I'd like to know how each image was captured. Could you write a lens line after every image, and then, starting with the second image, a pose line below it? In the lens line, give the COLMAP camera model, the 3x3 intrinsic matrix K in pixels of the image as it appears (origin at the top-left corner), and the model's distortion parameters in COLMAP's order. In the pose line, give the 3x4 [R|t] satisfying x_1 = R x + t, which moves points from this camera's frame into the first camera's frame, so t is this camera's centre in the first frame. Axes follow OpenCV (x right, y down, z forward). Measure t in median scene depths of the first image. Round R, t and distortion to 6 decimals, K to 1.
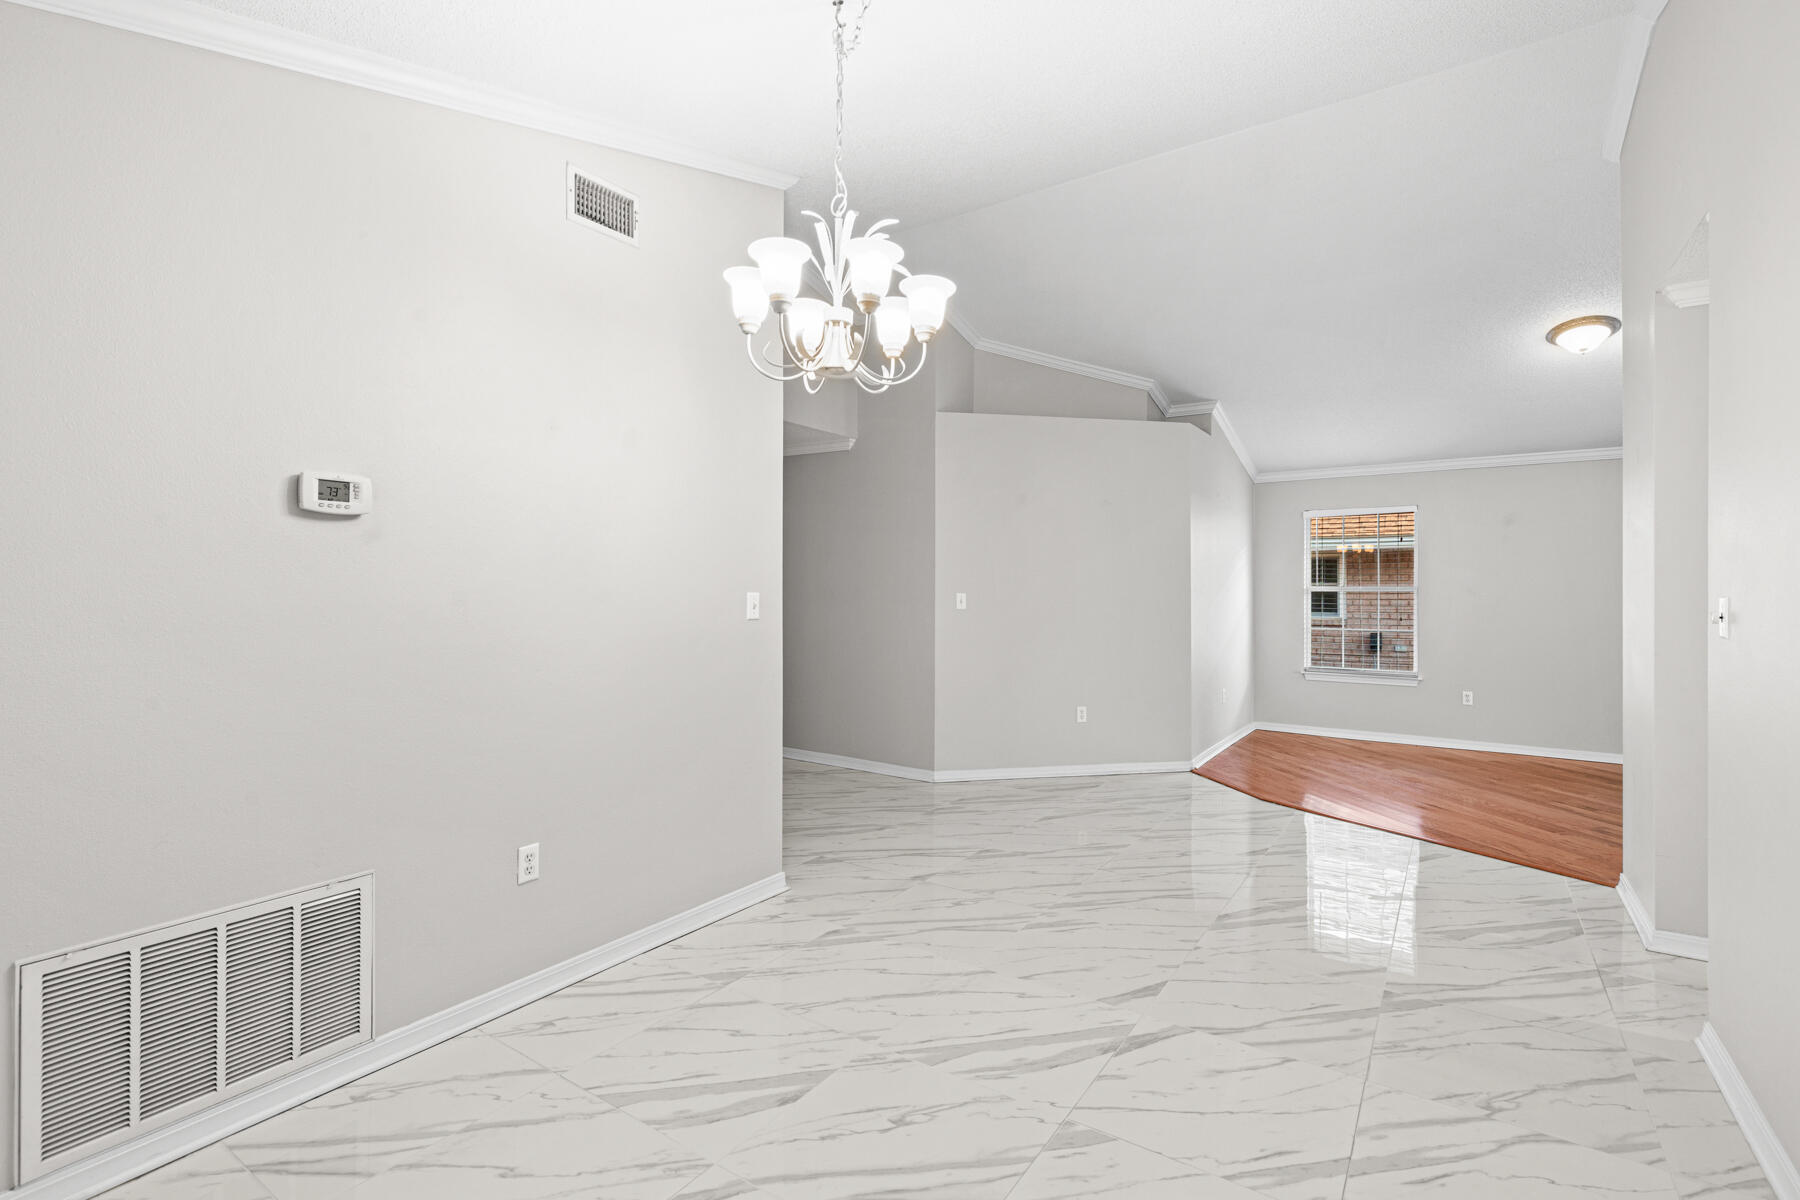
lens RADIAL K [[820.1, 0, 904.8], [0, 820.1, 589.6], [0, 0, 1]] dist [0.012379, -0.002584]
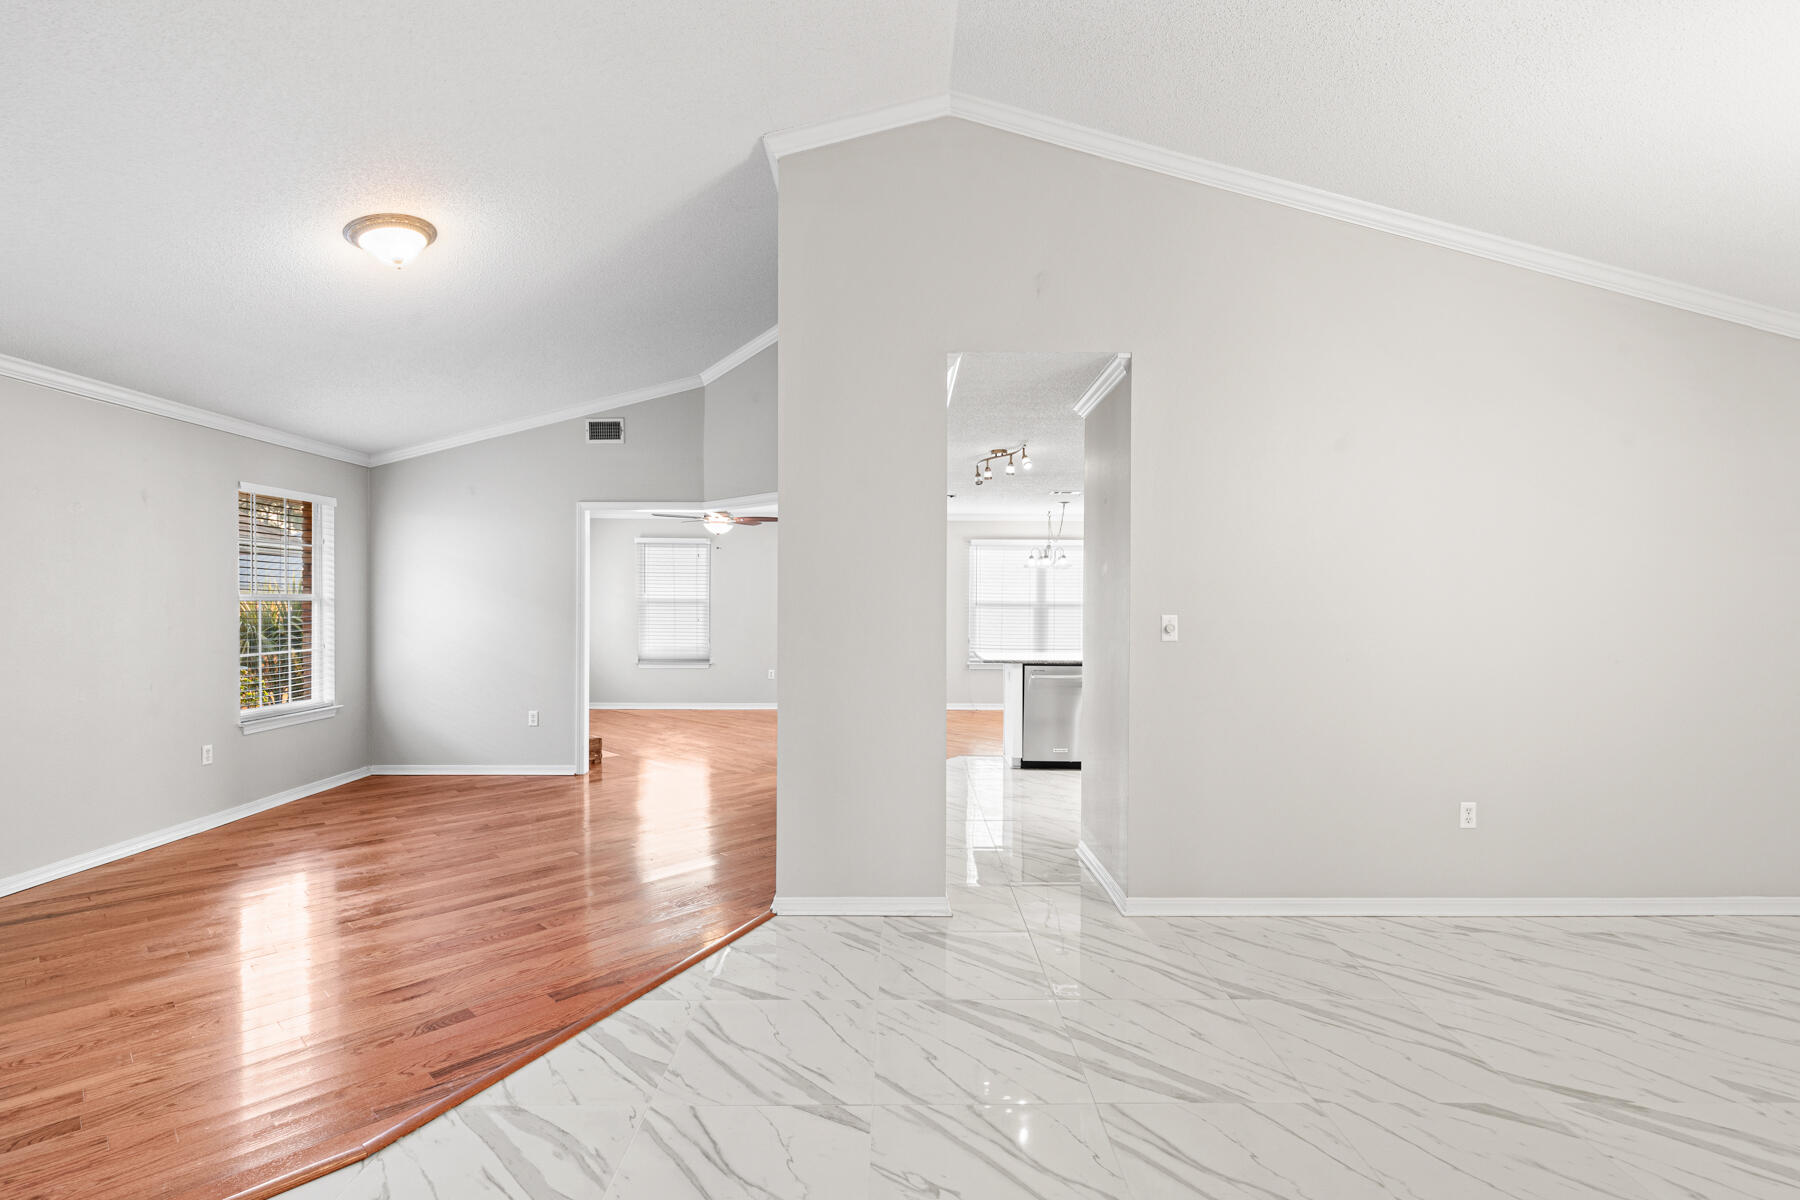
lens RADIAL K [[858.6, 0, 910.1], [0, 858.6, 617.5], [0, 0, 1]] dist [-0.001177, 0.001203]
pose [[-0.566845, -0.020549, 0.823568, -0.059613], [-0.006966, 0.999773, 0.020151, -0.011666], [-0.823795, 0.005686, -0.566859, 1.646694]]
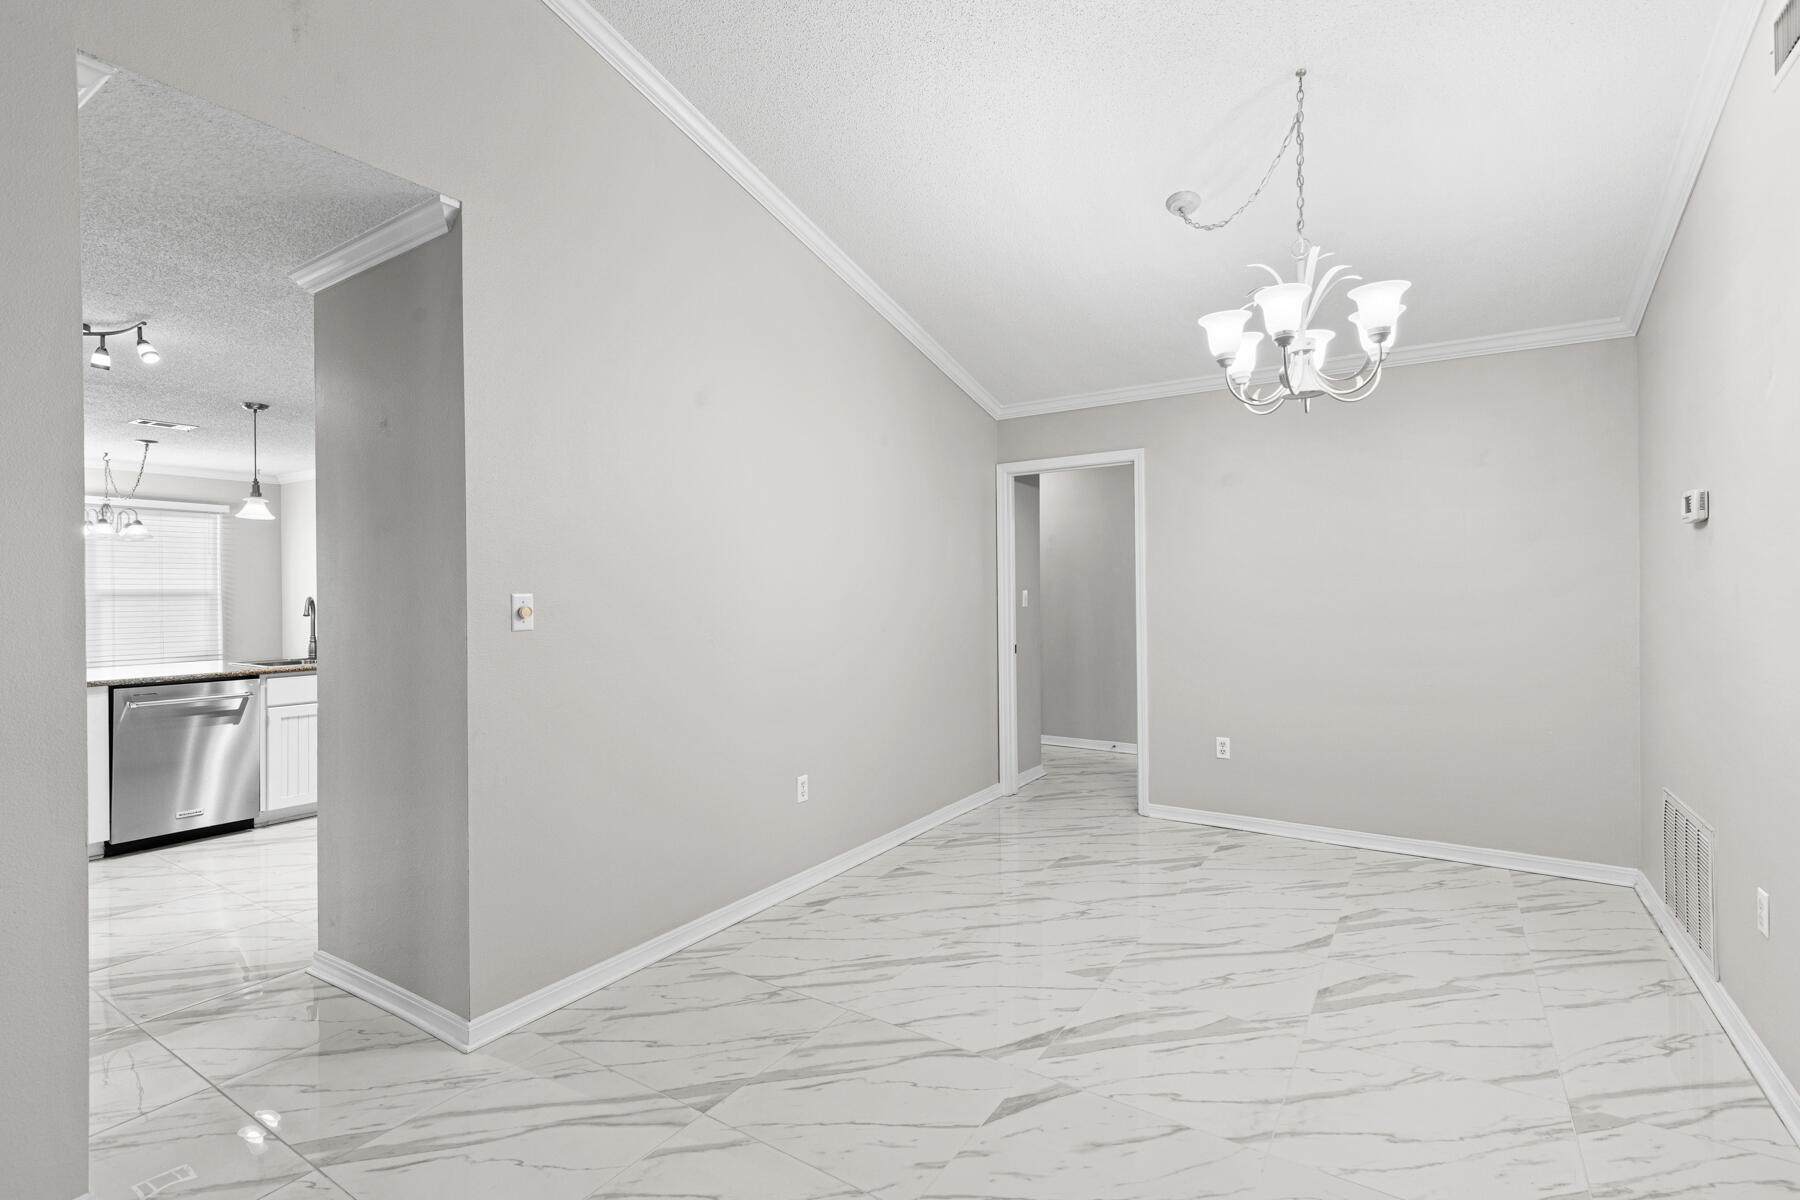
lens RADIAL K [[820.1, 0, 902.3], [0, 820.1, 592.2], [0, 0, 1]] dist [0.012379, -0.002584]
pose [[-0.999847, 0.002858, -0.017243, 0.347653], [0.002904, 0.999992, -0.002600, 0.008076], [0.017235, -0.002650, -0.999848, 1.492771]]
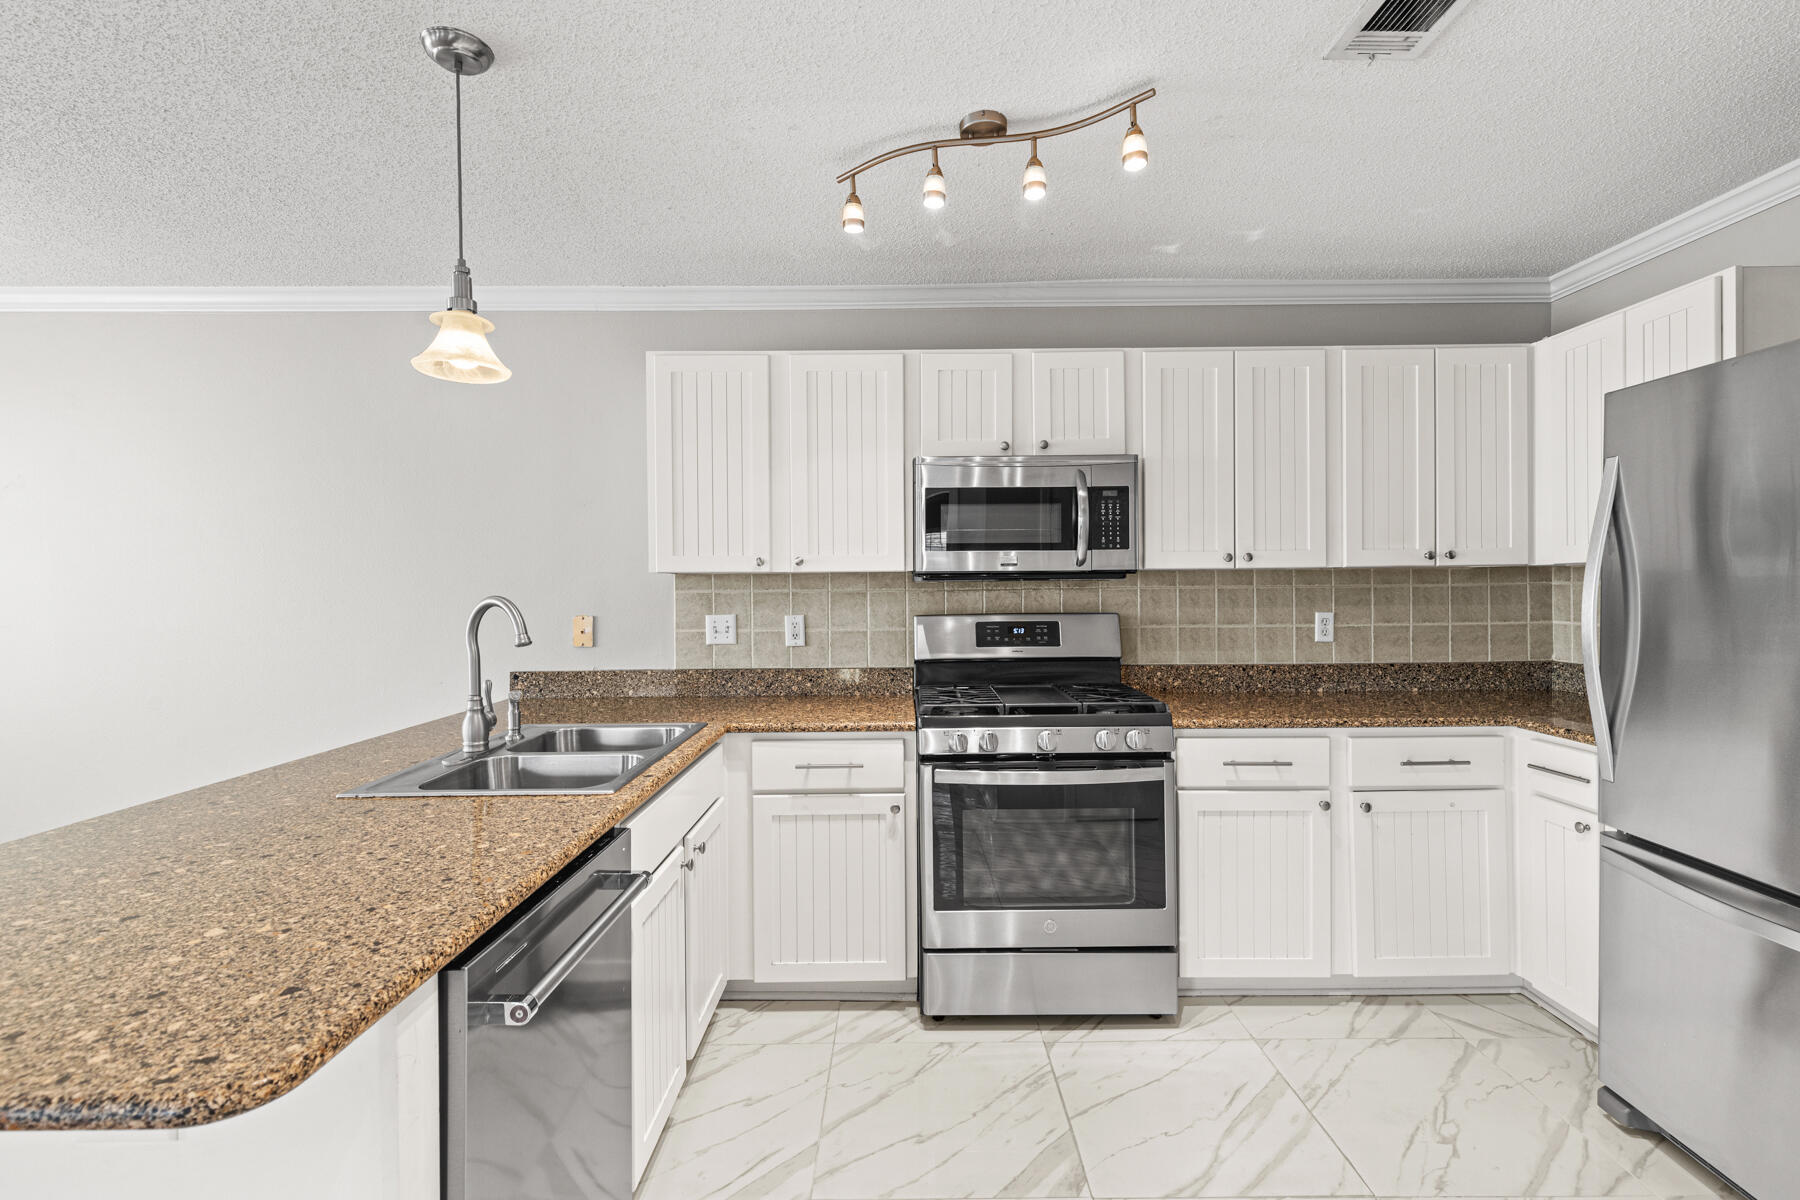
lens RADIAL K [[820.1, 0, 911.7], [0, 820.1, 592.9], [0, 0, 1]] dist [0.012379, -0.002584]
pose [[-0.826399, 0.010791, -0.562982, 1.572190], [0.008880, 0.999942, 0.006131, 0.006088], [0.563015, 0.000067, -0.826447, 0.556594]]
